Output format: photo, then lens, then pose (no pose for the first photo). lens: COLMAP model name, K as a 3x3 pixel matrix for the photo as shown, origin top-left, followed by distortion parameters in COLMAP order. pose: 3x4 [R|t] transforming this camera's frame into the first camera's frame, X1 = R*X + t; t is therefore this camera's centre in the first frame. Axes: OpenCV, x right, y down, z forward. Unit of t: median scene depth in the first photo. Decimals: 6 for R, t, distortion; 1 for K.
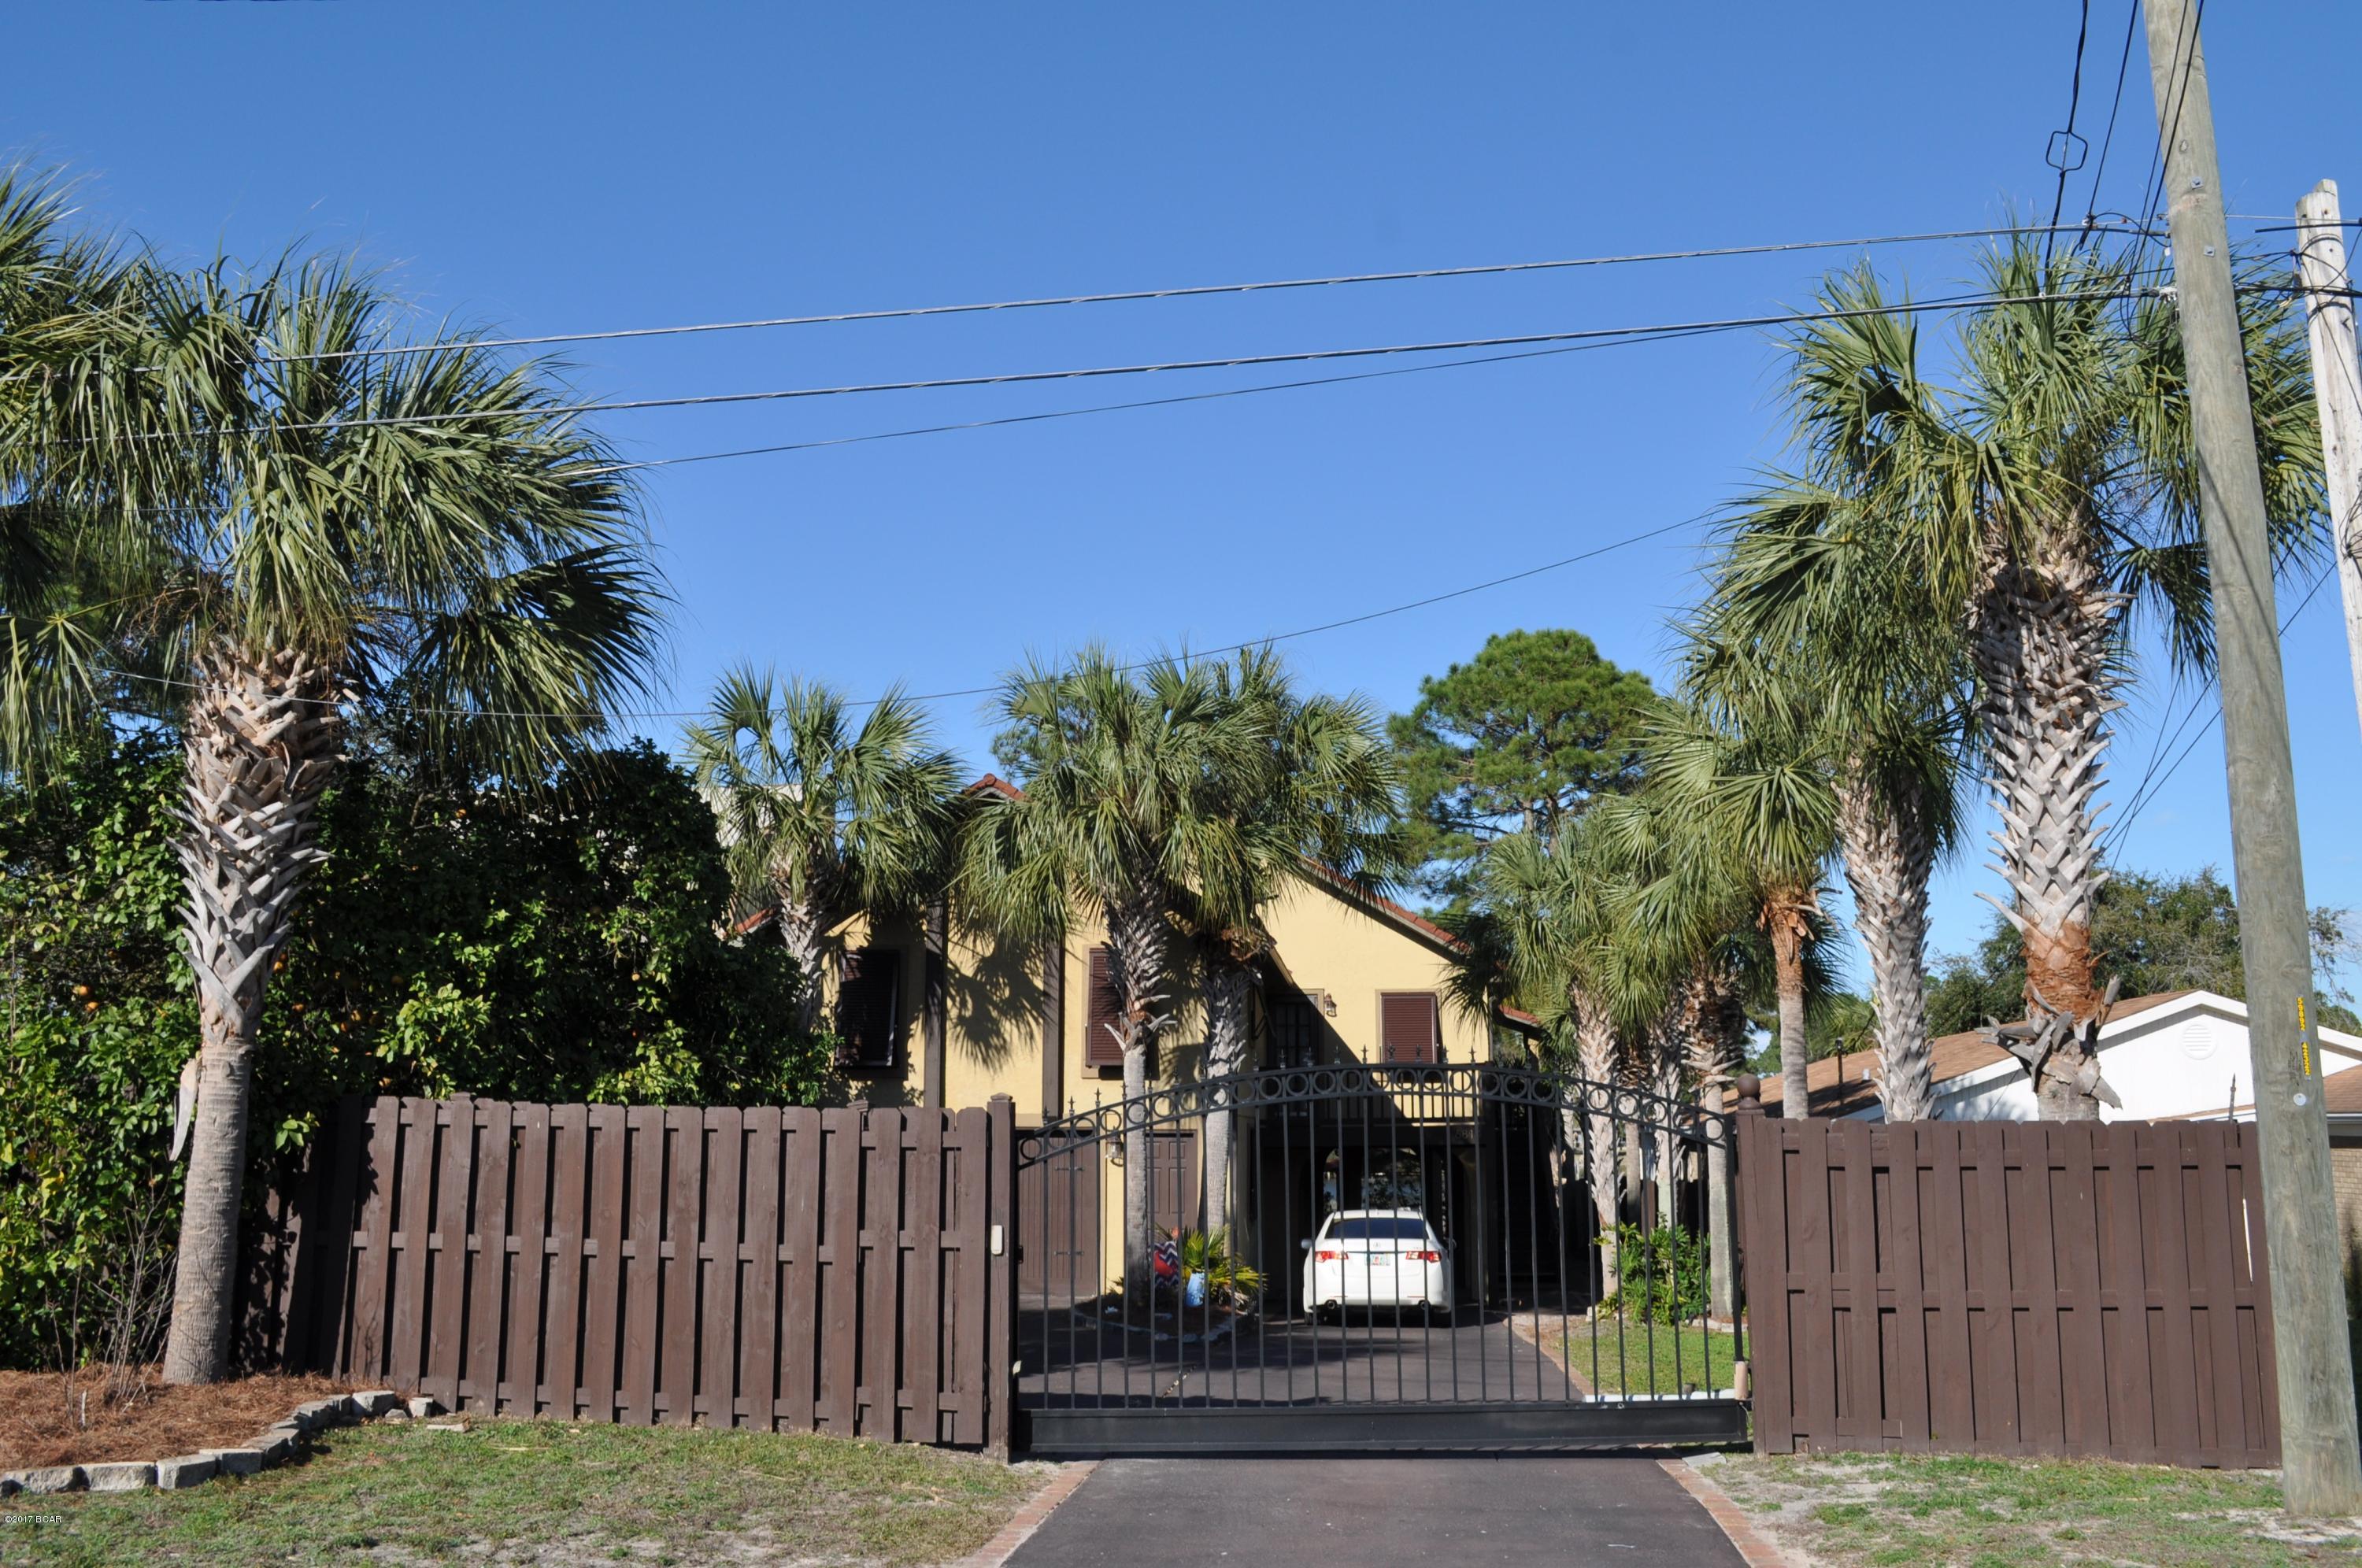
lens RADIAL K [[2218.4, 0, 1175.4], [0, 2218.4, 717.1], [0, 0, 1]] dist [-0.078739, -0.001593]
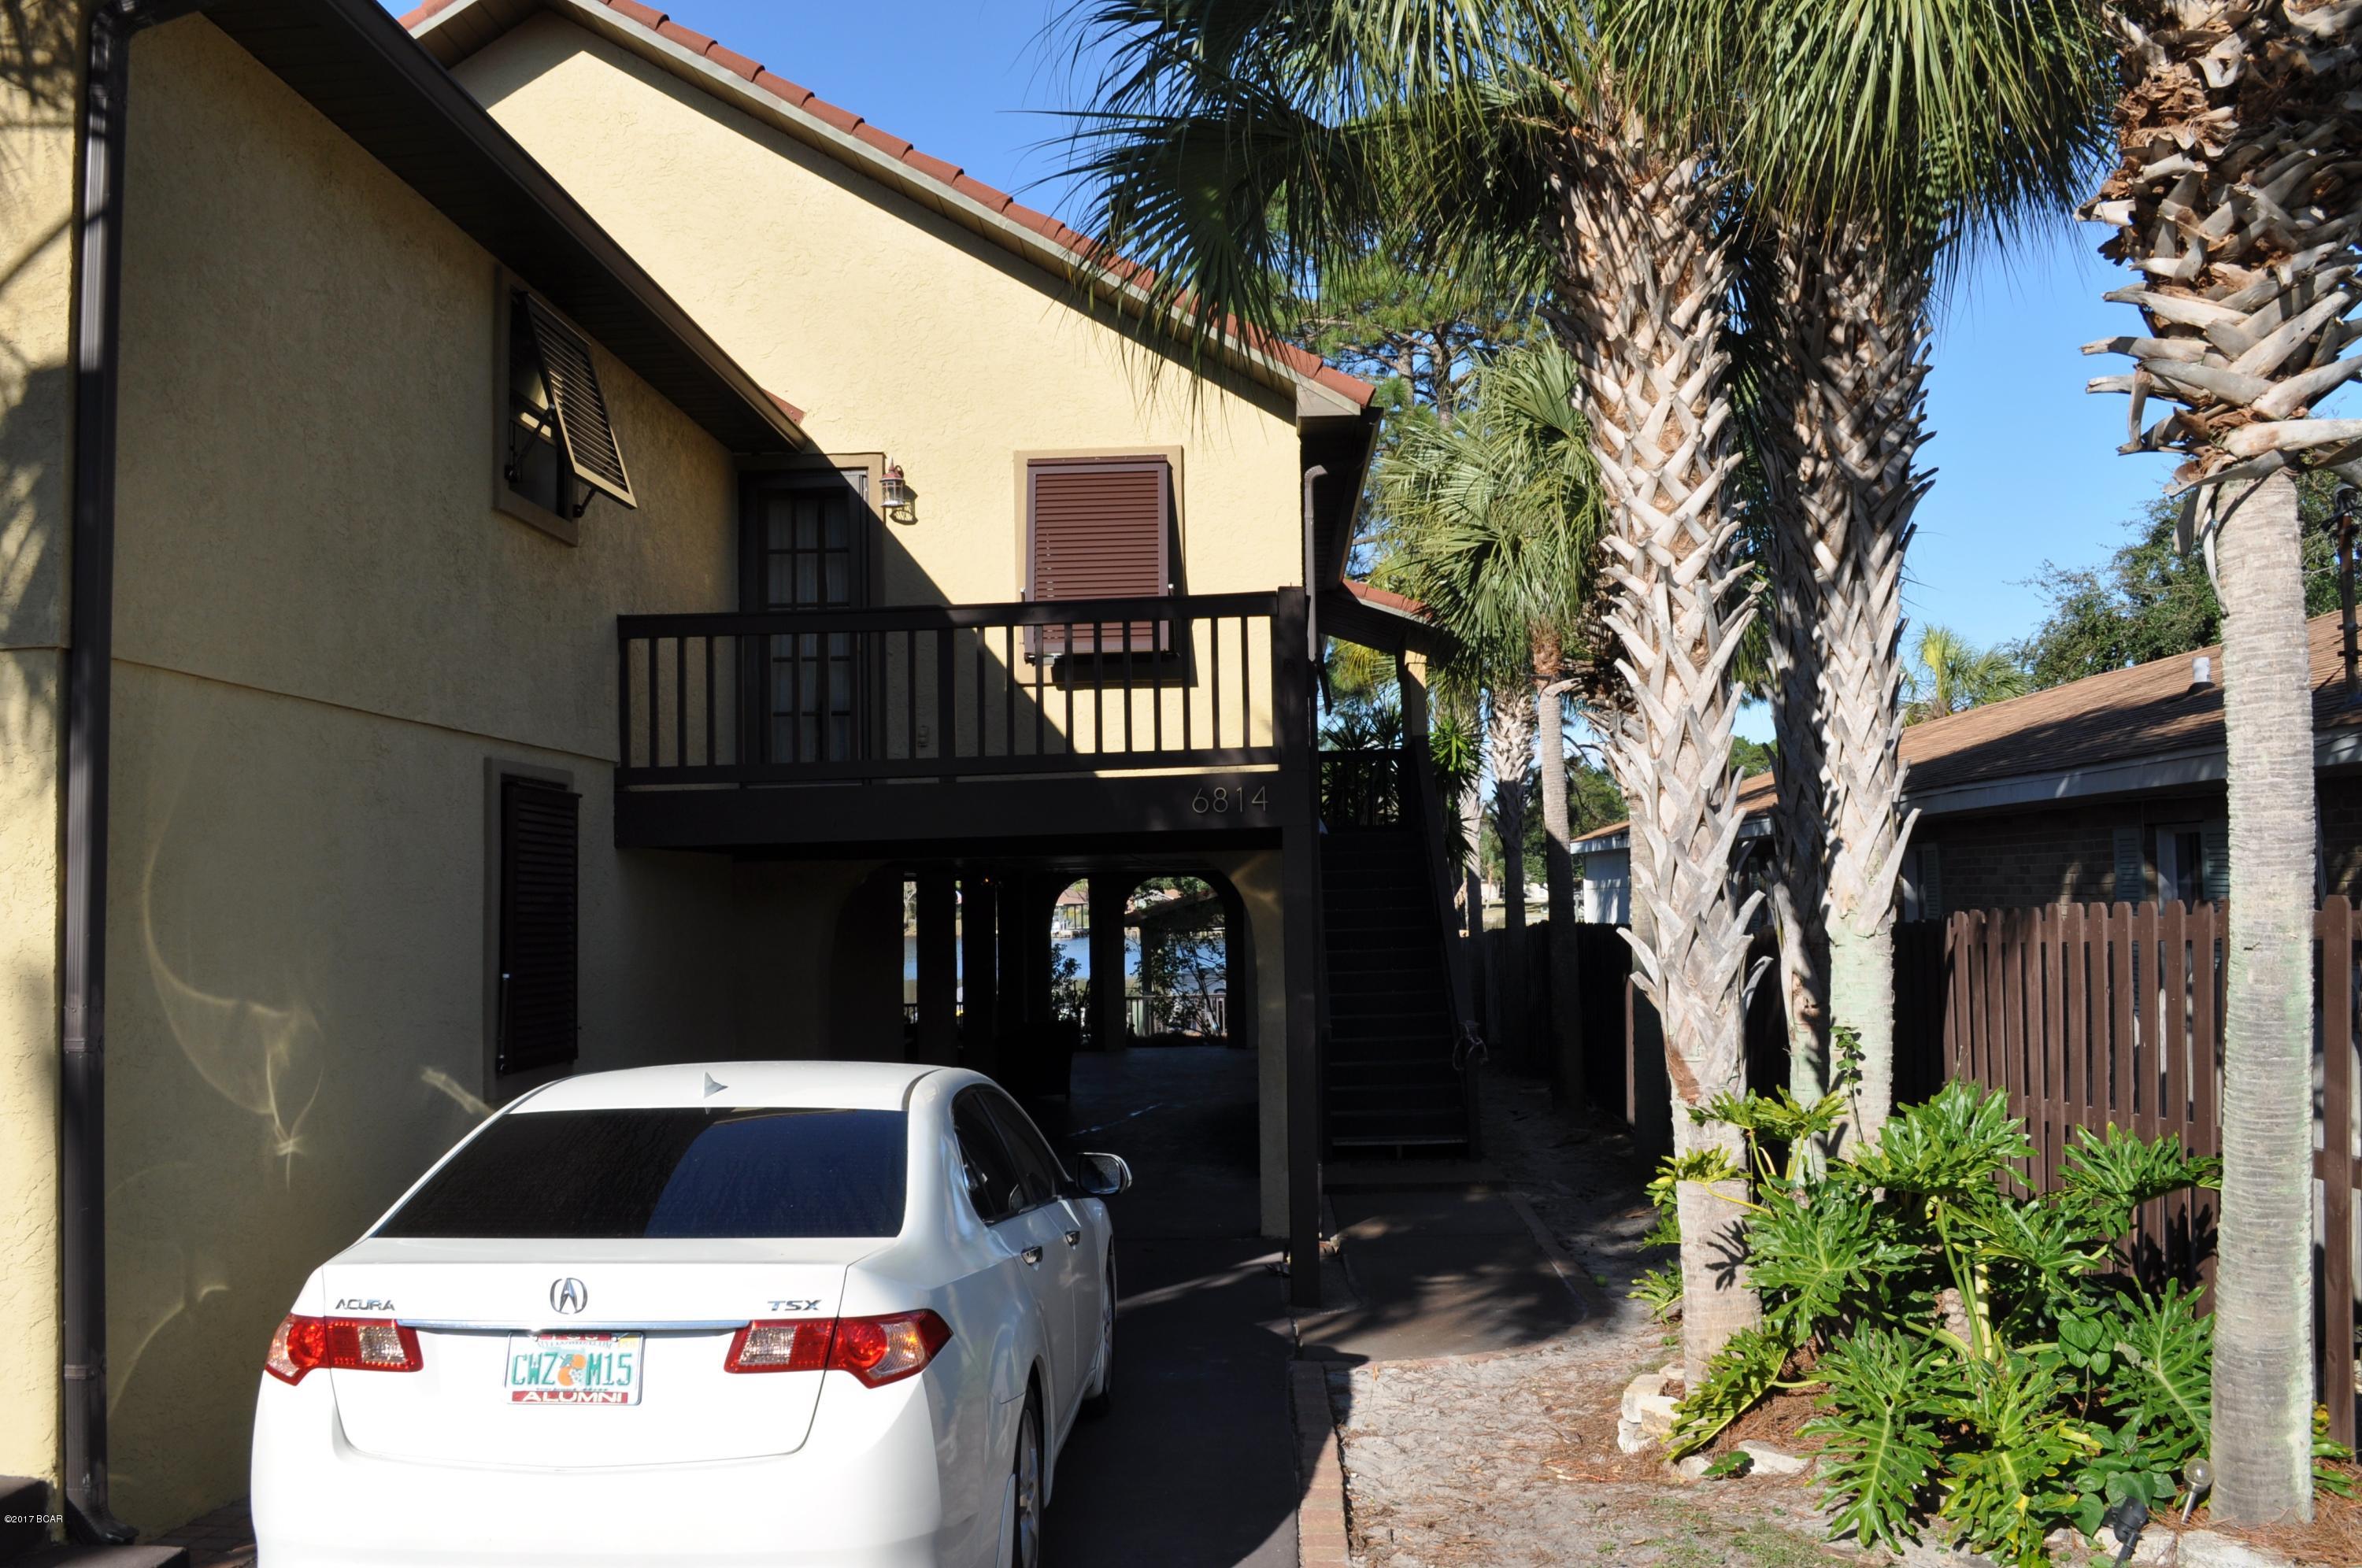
lens RADIAL K [[2281.1, 0, 1186.3], [0, 2281.1, 744.3], [0, 0, 1]] dist [-0.062697, 0.002923]
pose [[0.998138, -0.011652, 0.059873, 0.121940], [0.004131, 0.992244, 0.124234, 0.159275], [-0.060856, -0.123755, 0.990445, 0.757954]]
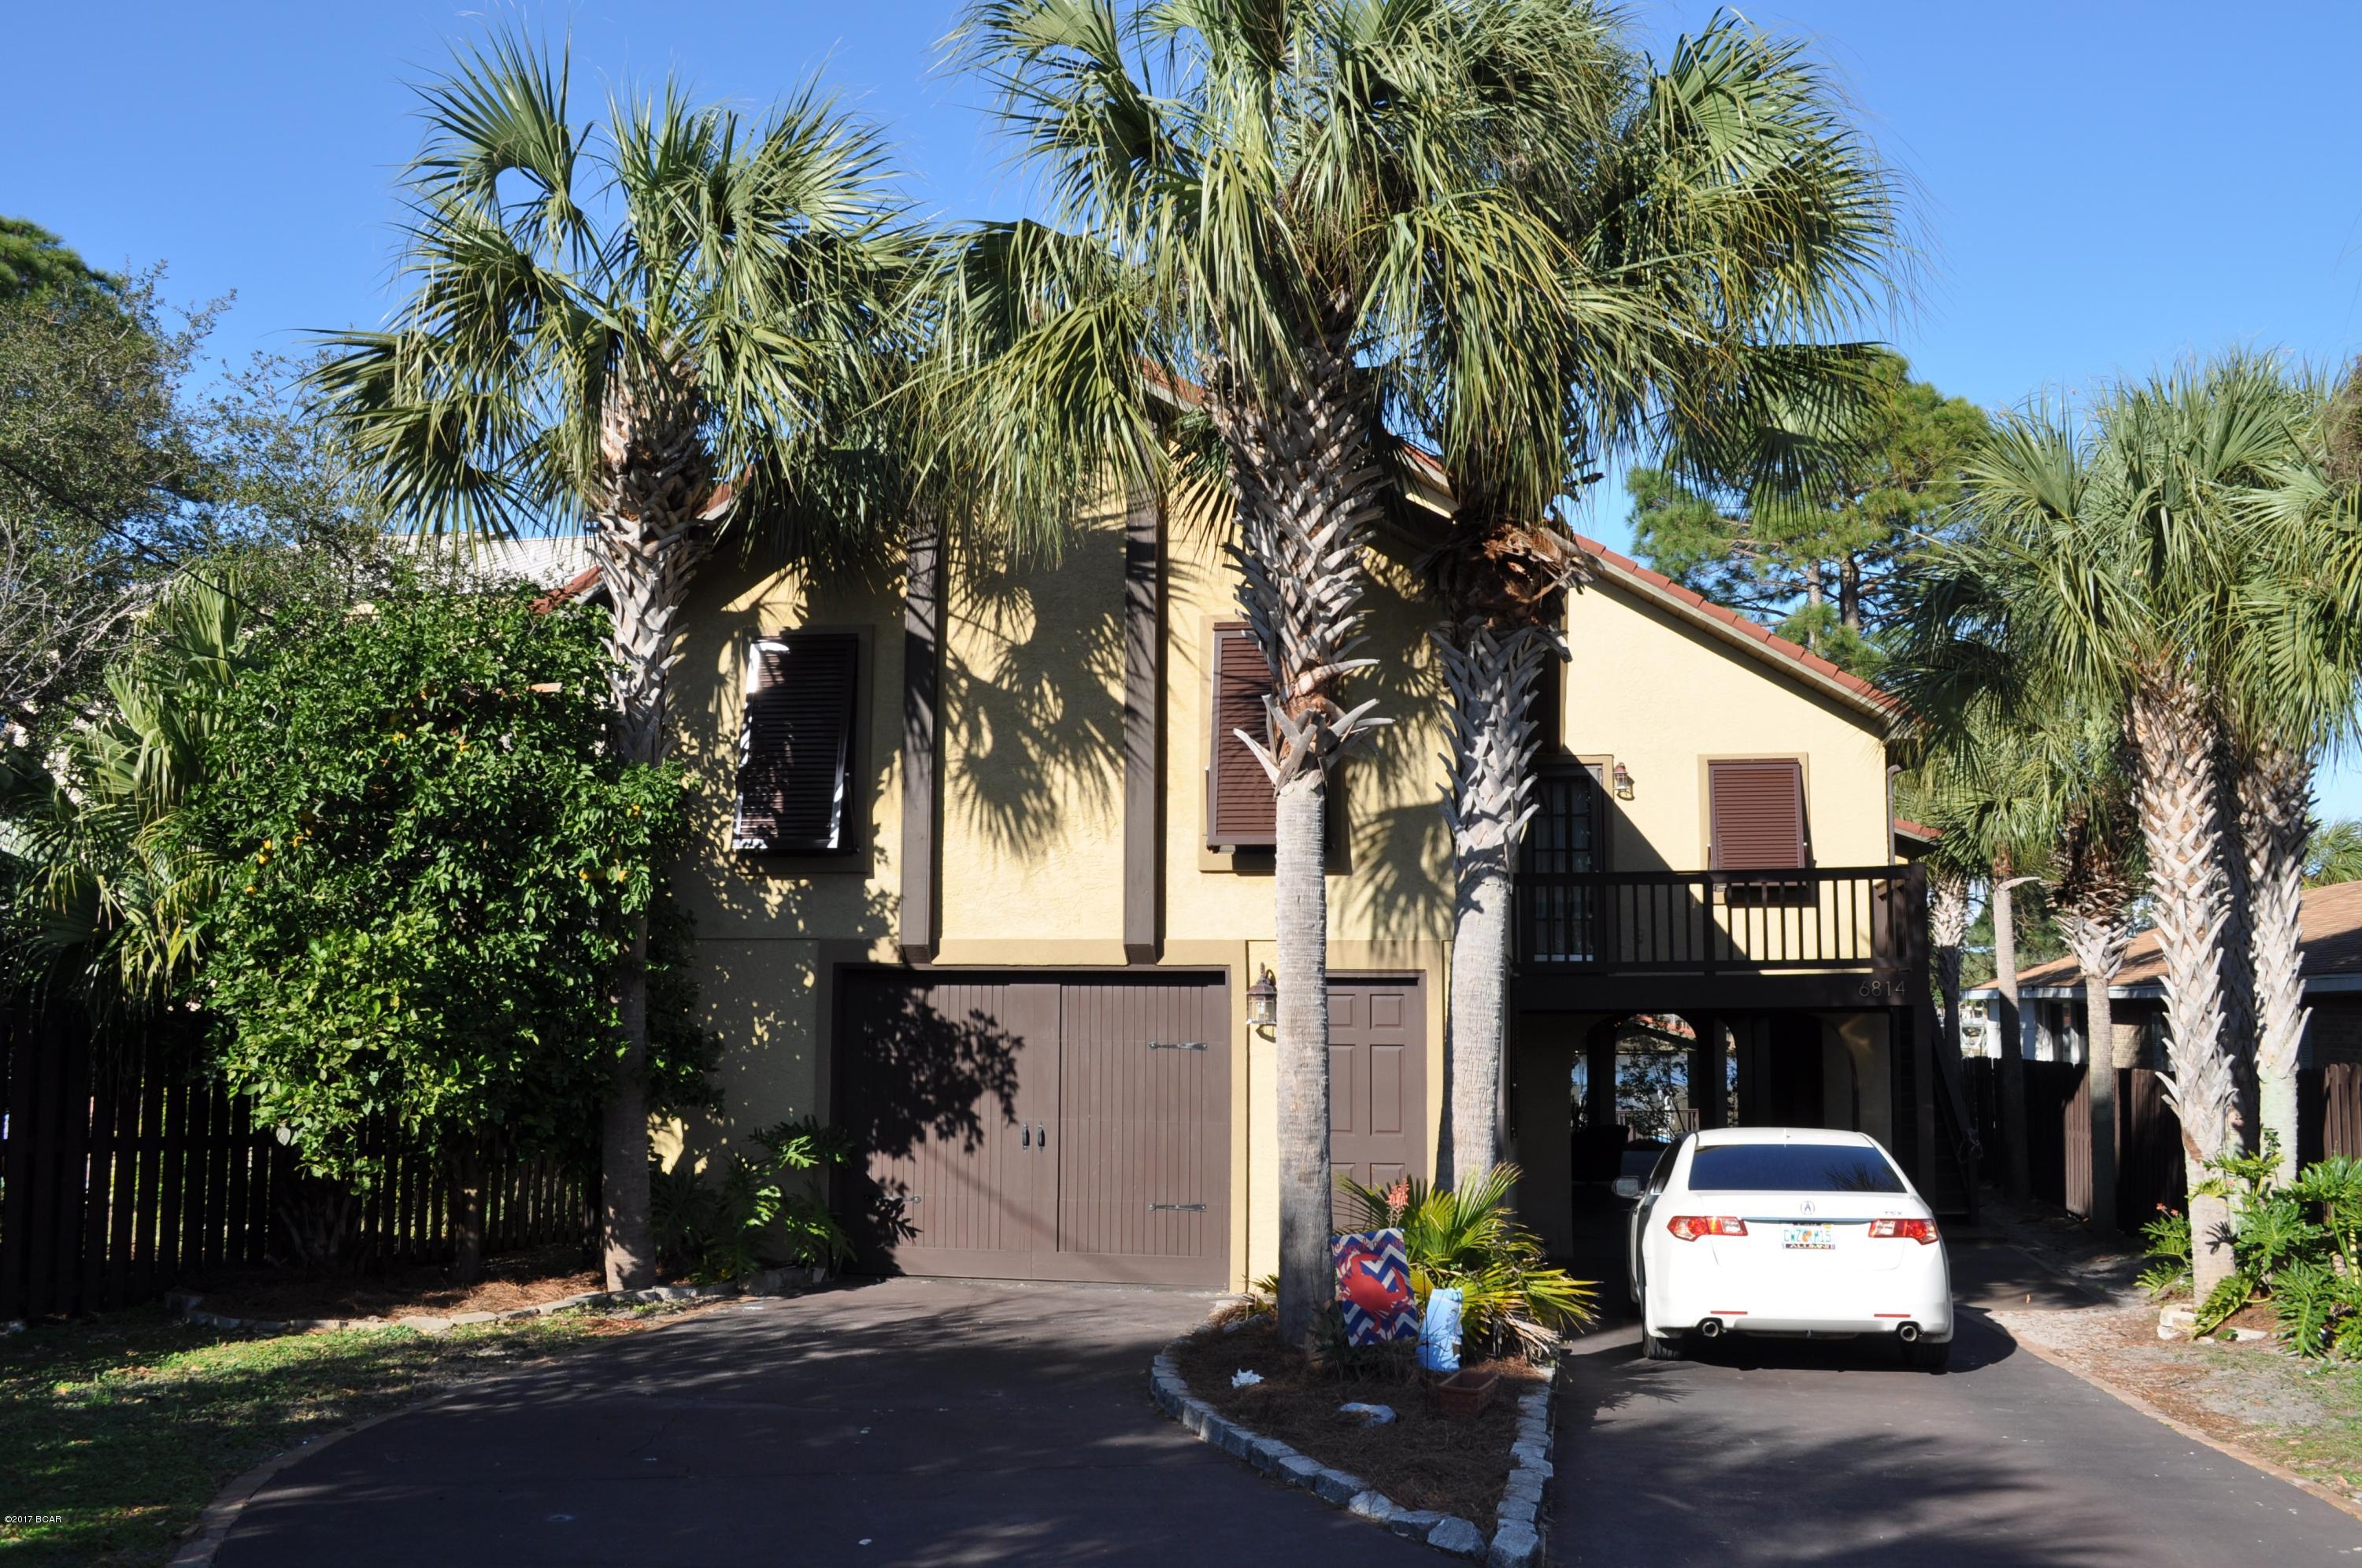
lens RADIAL K [[2281.1, 0, 1186.3], [0, 2281.1, 744.3], [0, 0, 1]] dist [-0.062697, 0.002923]
pose [[0.997503, -0.002901, -0.070563, -0.007595], [0.008093, 0.997270, 0.073401, 0.093947], [0.070158, -0.073788, 0.994803, 0.468895]]
